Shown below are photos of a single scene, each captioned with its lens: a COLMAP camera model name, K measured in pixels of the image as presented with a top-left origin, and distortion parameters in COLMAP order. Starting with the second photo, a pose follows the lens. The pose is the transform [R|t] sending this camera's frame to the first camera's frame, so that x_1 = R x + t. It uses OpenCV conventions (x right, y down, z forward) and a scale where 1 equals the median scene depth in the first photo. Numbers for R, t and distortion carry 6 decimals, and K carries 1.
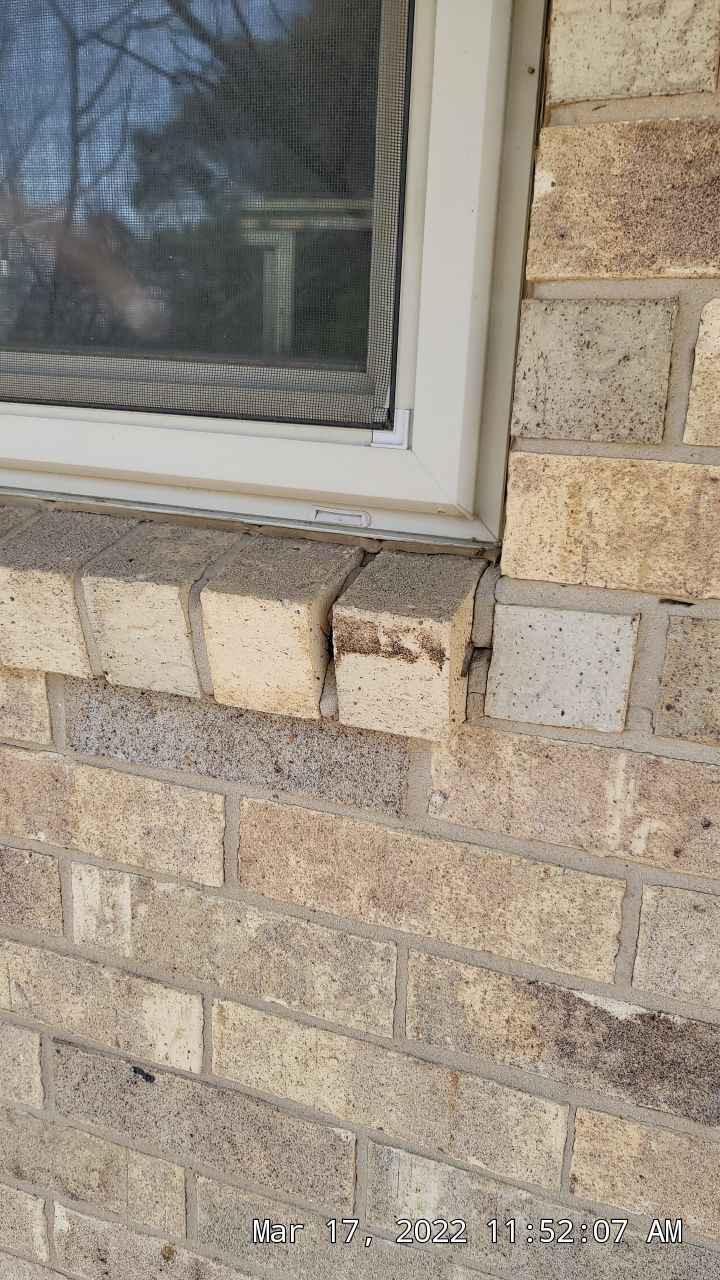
lens RADIAL K [[991.7, 0, 310.0], [0, 991.7, 639.5], [0, 0, 1]] dist [0.057629, -0.057856]
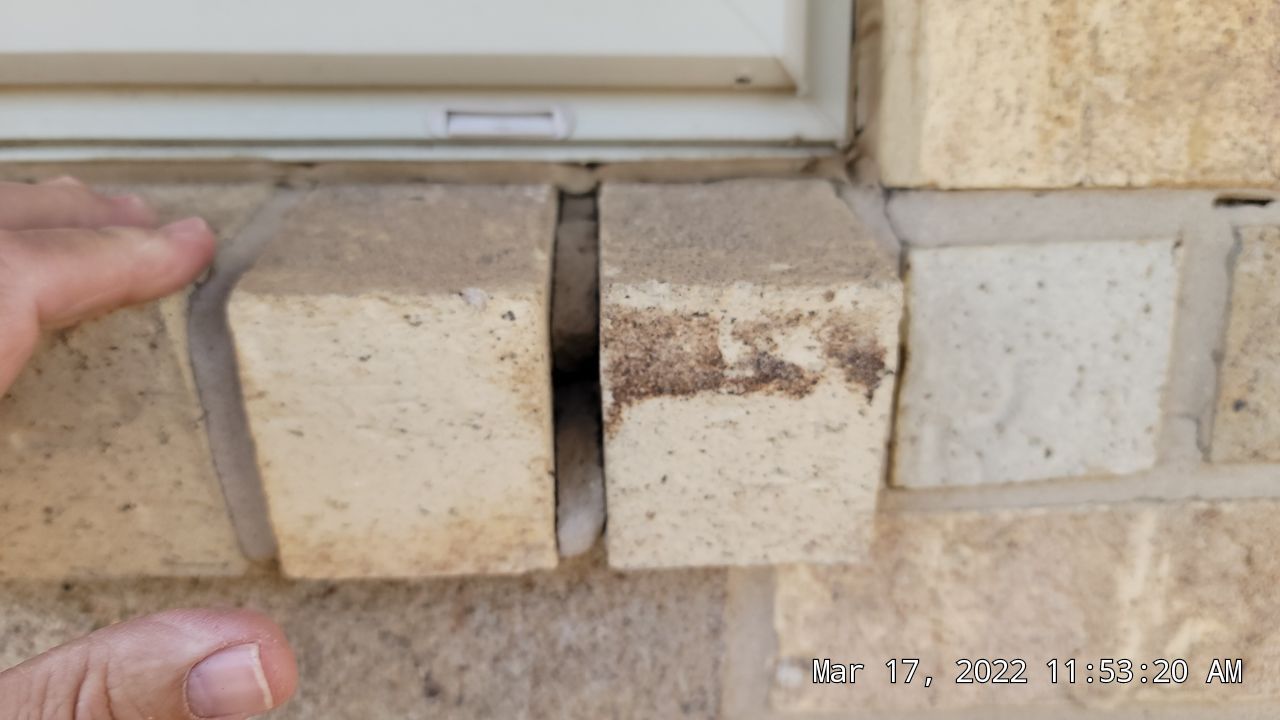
lens RADIAL K [[1026.2, 0, 640.0], [0, 1026.2, 360.0], [0, 0, 1]] dist [-0.020465, 0.001225]
pose [[0.904573, -0.134308, 0.404610, -0.135473], [0.153657, 0.988002, -0.015564, 0.004237], [-0.397665, 0.076250, 0.914357, 0.616803]]
